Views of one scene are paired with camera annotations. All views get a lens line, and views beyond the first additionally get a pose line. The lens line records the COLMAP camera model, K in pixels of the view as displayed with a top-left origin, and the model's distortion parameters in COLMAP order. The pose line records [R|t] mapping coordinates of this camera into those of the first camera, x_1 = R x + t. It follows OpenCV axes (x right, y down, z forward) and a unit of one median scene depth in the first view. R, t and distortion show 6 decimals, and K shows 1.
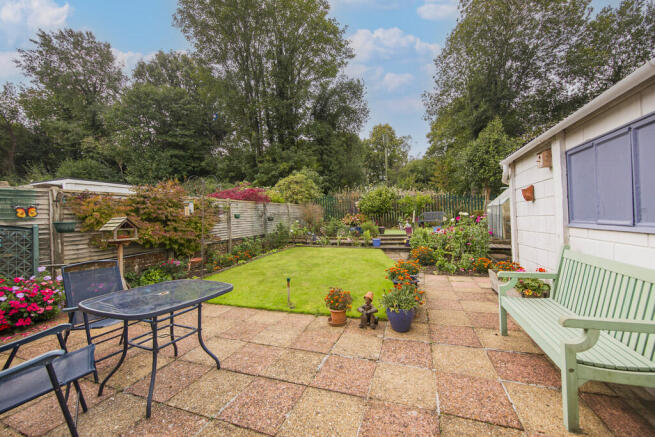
lens RADIAL K [[248.7, 0, 337.8], [0, 248.7, 217.3], [0, 0, 1]] dist [0.000823, 0.000009]
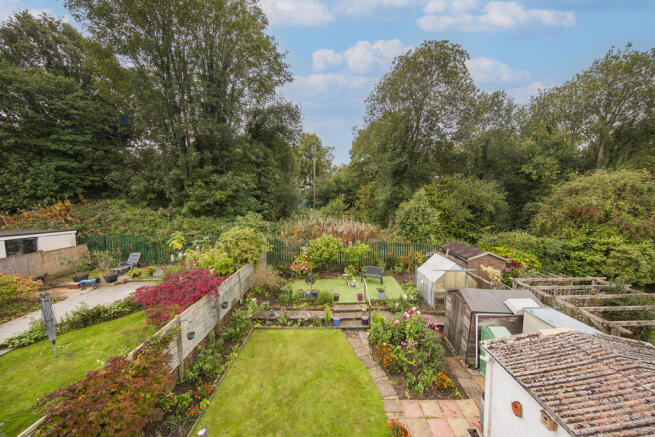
lens RADIAL K [[218.0, 0, 337.1], [0, 218.0, 221.5], [0, 0, 1]] dist [0.001892, -0.002064]
pose [[0.944926, -0.000133, 0.327284, -0.055027], [-0.026857, 0.996596, 0.077947, -0.146497], [-0.326181, -0.082444, 0.941705, 0.051364]]
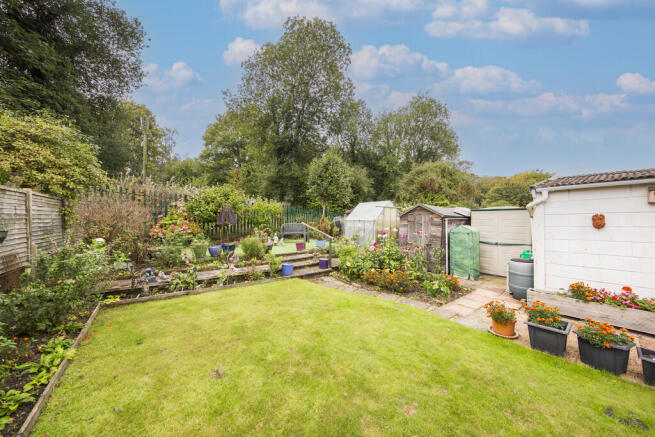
lens RADIAL K [[218.0, 0, 337.1], [0, 218.0, 221.5], [0, 0, 1]] dist [0.001892, -0.002064]
pose [[0.537630, 0.033303, 0.842523, -0.102955], [-0.028534, 0.999366, -0.021295, -0.006364], [-0.842698, -0.012591, 0.538239, 0.204008]]
